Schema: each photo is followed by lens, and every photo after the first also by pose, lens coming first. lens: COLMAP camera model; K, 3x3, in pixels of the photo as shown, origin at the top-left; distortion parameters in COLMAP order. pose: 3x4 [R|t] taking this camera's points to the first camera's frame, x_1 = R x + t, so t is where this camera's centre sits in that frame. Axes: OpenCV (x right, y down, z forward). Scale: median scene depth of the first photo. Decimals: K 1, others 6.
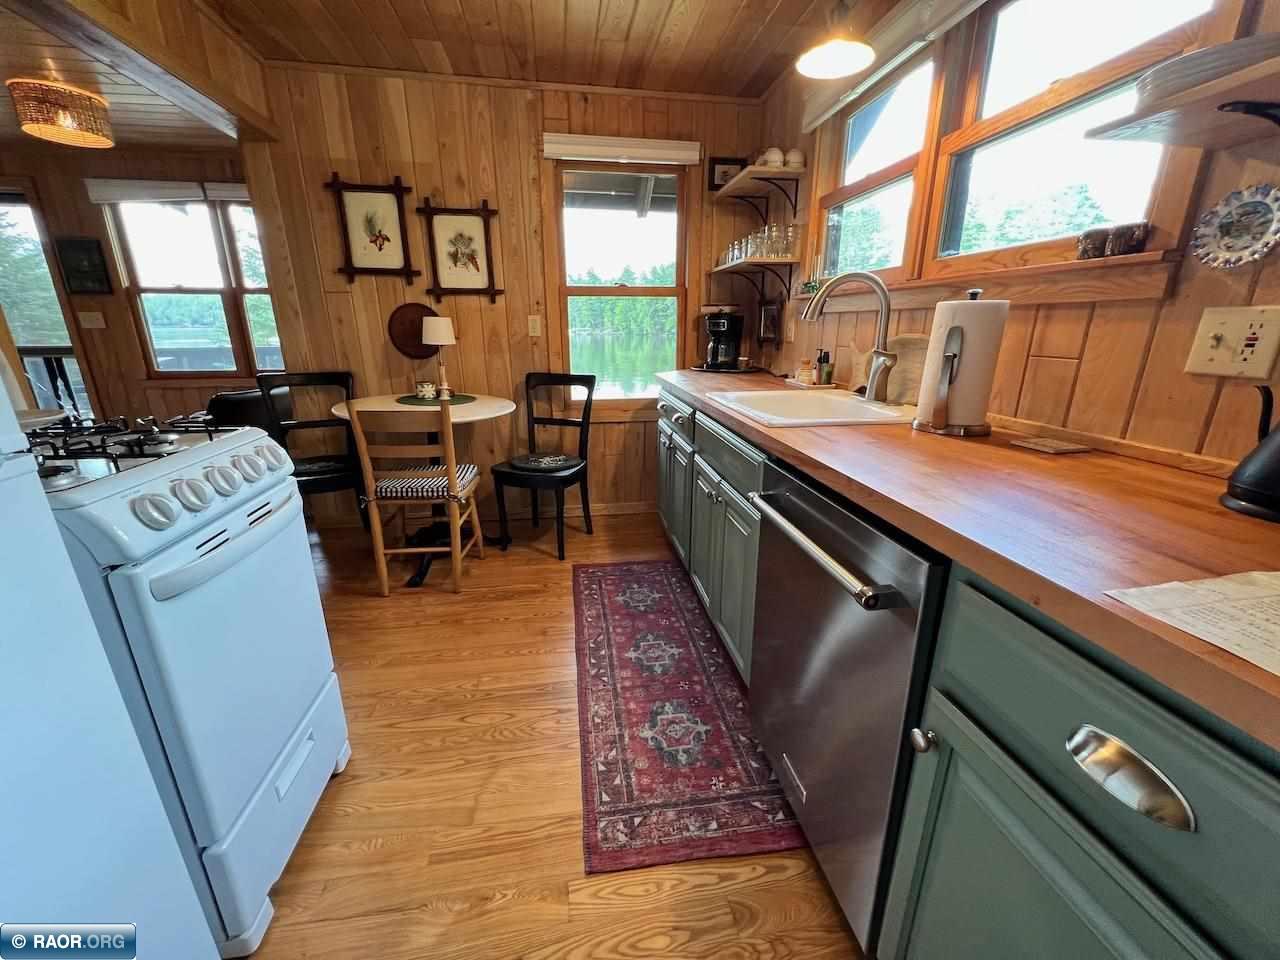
lens RADIAL K [[510.9, 0, 642.9], [0, 510.9, 480.0], [0, 0, 1]] dist [-0.001398, 0.000462]
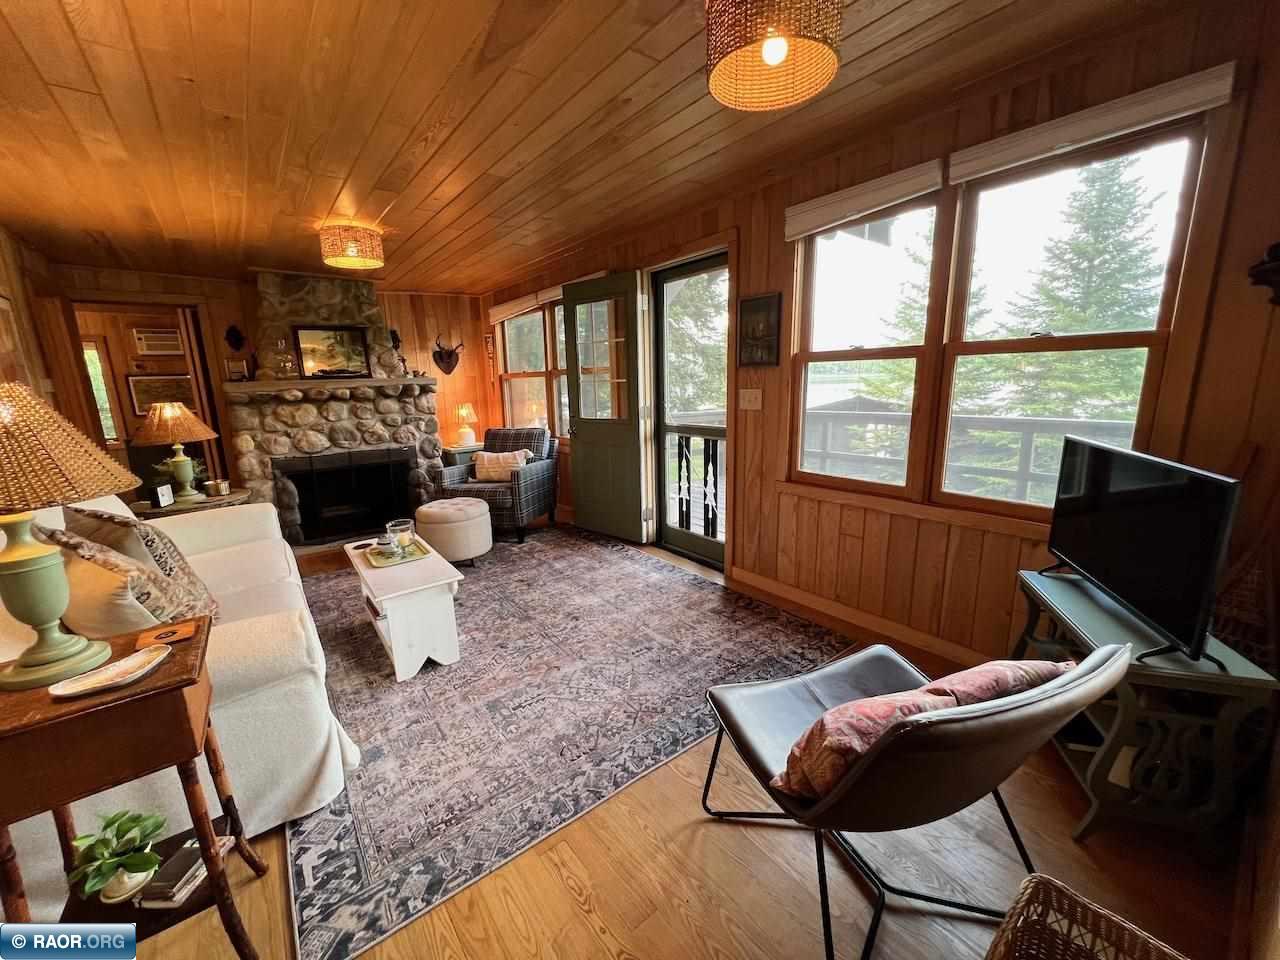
lens RADIAL K [[510.9, 0, 638.9], [0, 510.9, 481.8], [0, 0, 1]] dist [-0.001398, 0.000462]
pose [[0.487128, 0.161518, -0.858265, -0.476758], [-0.226450, 0.972498, 0.054489, -0.193969], [0.843461, 0.167811, 0.510306, 0.481291]]
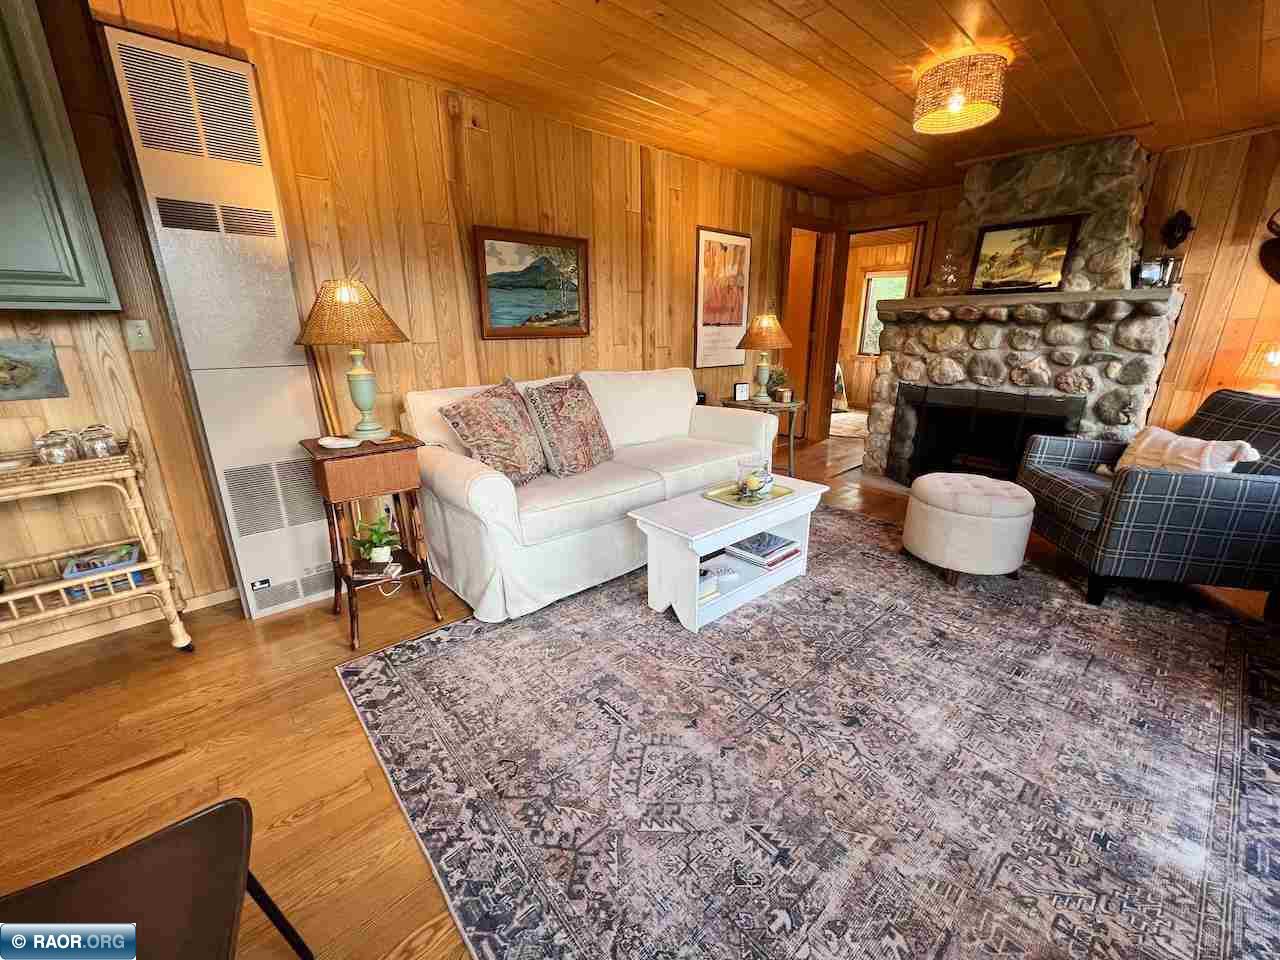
lens RADIAL K [[510.9, 0, 639.0], [0, 510.9, 481.7], [0, 0, 1]] dist [-0.001398, 0.000462]
pose [[-0.839580, 0.161797, -0.518582, -0.786892], [-0.154195, 0.844375, 0.513084, -0.282728], [0.520893, 0.510738, -0.683972, 0.889938]]
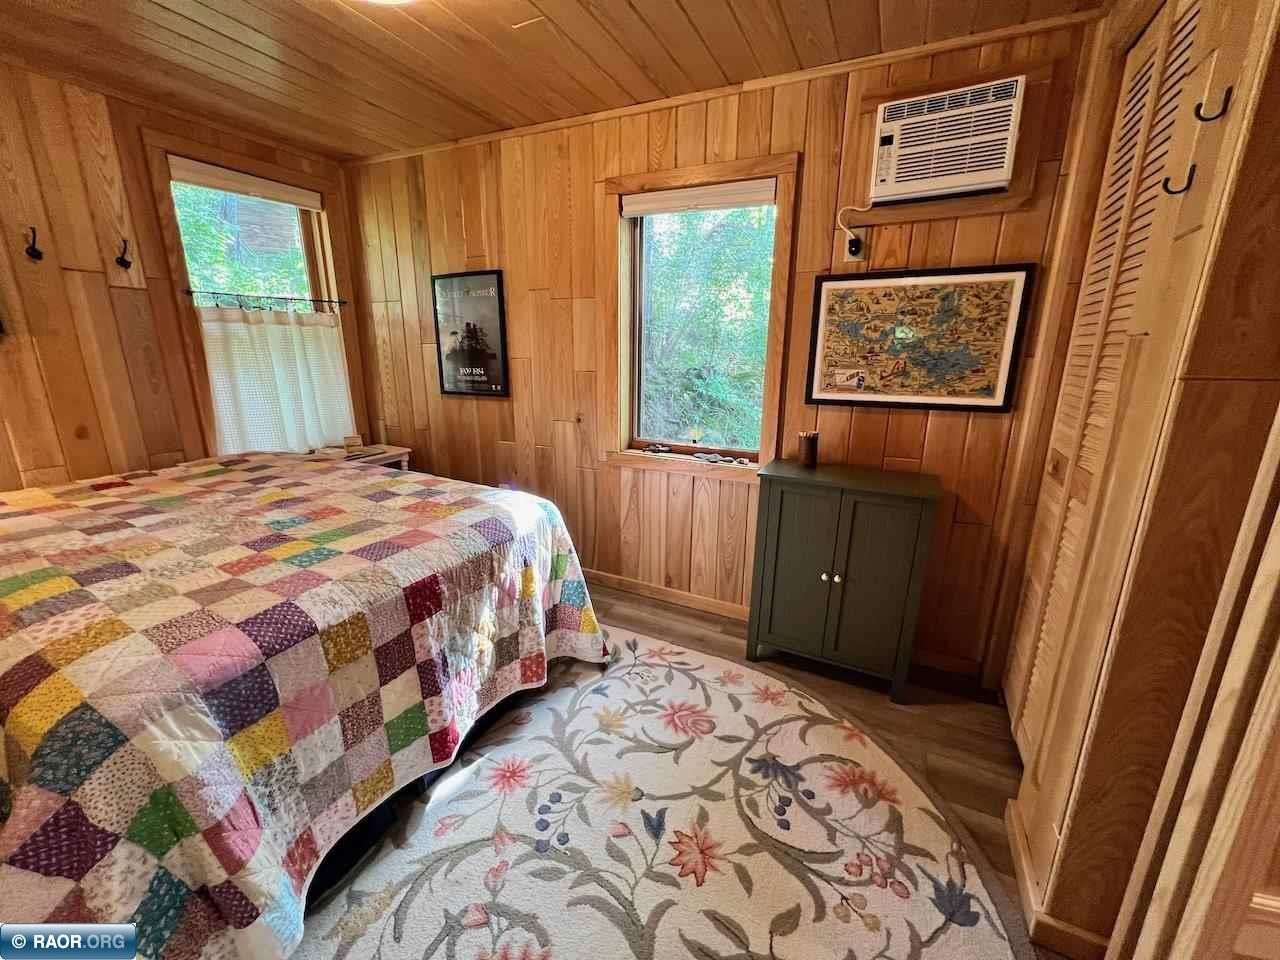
lens RADIAL K [[510.9, 0, 636.7], [0, 510.9, 483.9], [0, 0, 1]] dist [-0.001398, 0.000462]
pose [[-0.587519, 0.194227, -0.785555, -2.030545], [-0.241578, 0.884401, 0.399344, -0.051099], [0.772309, 0.424395, -0.472681, 0.102132]]
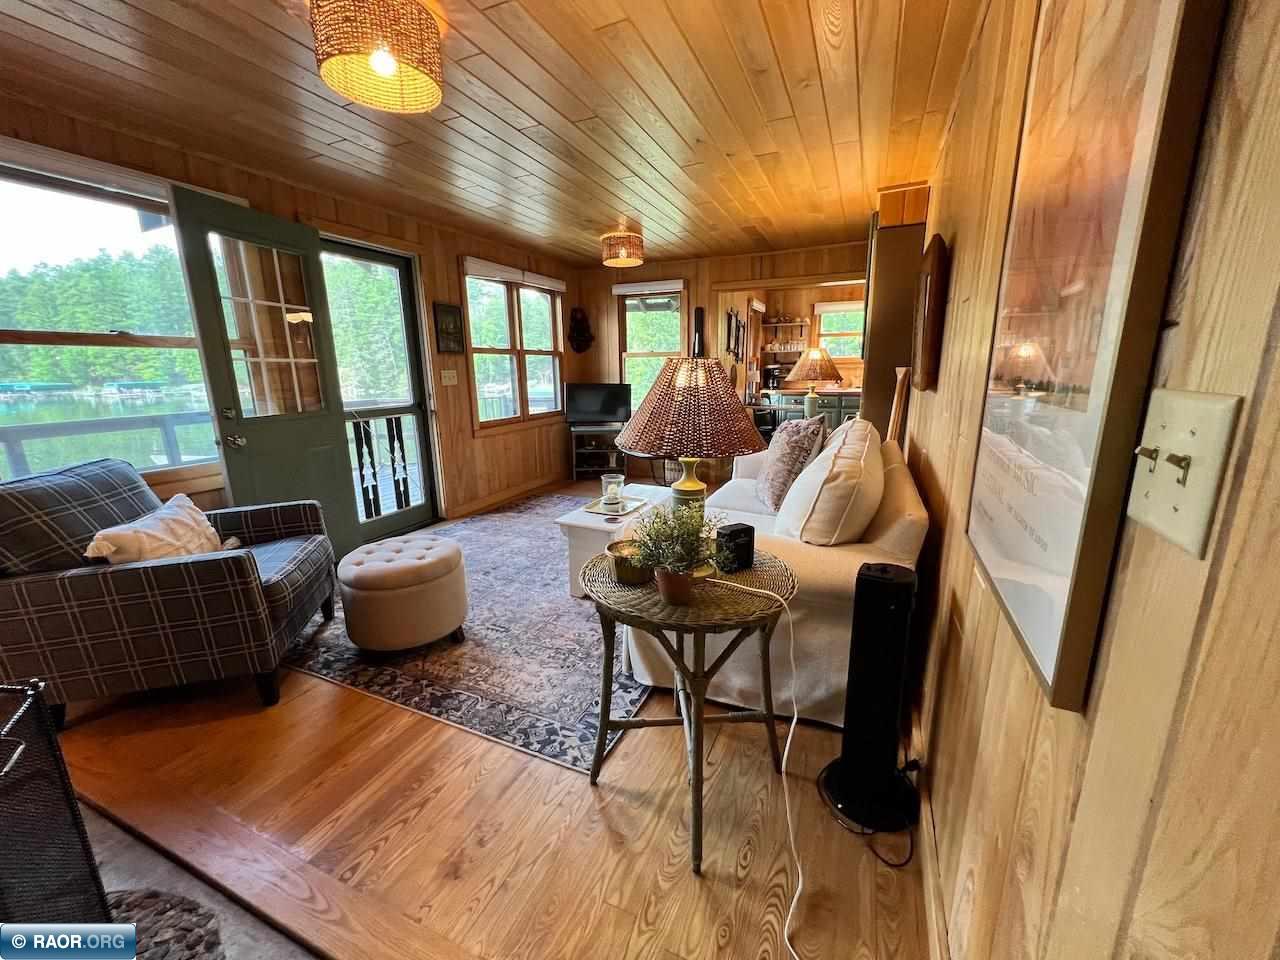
lens RADIAL K [[510.9, 0, 641.6], [0, 510.9, 483.4], [0, 0, 1]] dist [-0.001398, 0.000462]
pose [[0.533743, -0.193495, 0.823212, -1.761599], [0.259570, 0.963964, 0.058282, -0.060015], [-0.804824, 0.182574, 0.564734, 0.121491]]
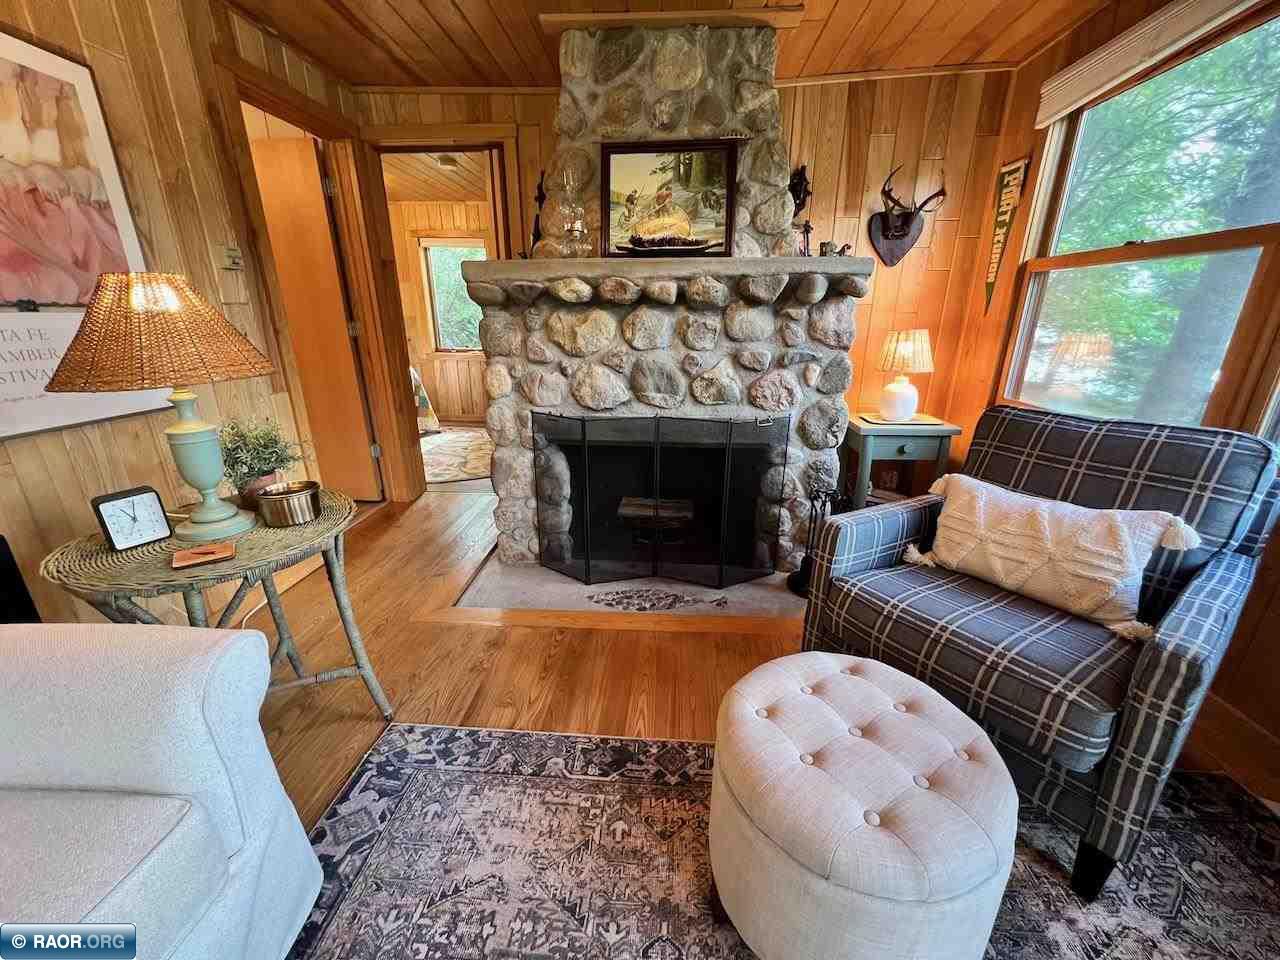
lens RADIAL K [[510.9, 0, 638.7], [0, 510.9, 482.0], [0, 0, 1]] dist [-0.001398, 0.000462]
pose [[-0.219501, 0.308223, -0.925645, -1.240946], [-0.282409, 0.888090, 0.362686, -0.182460], [0.933844, 0.341021, -0.107891, 0.570866]]
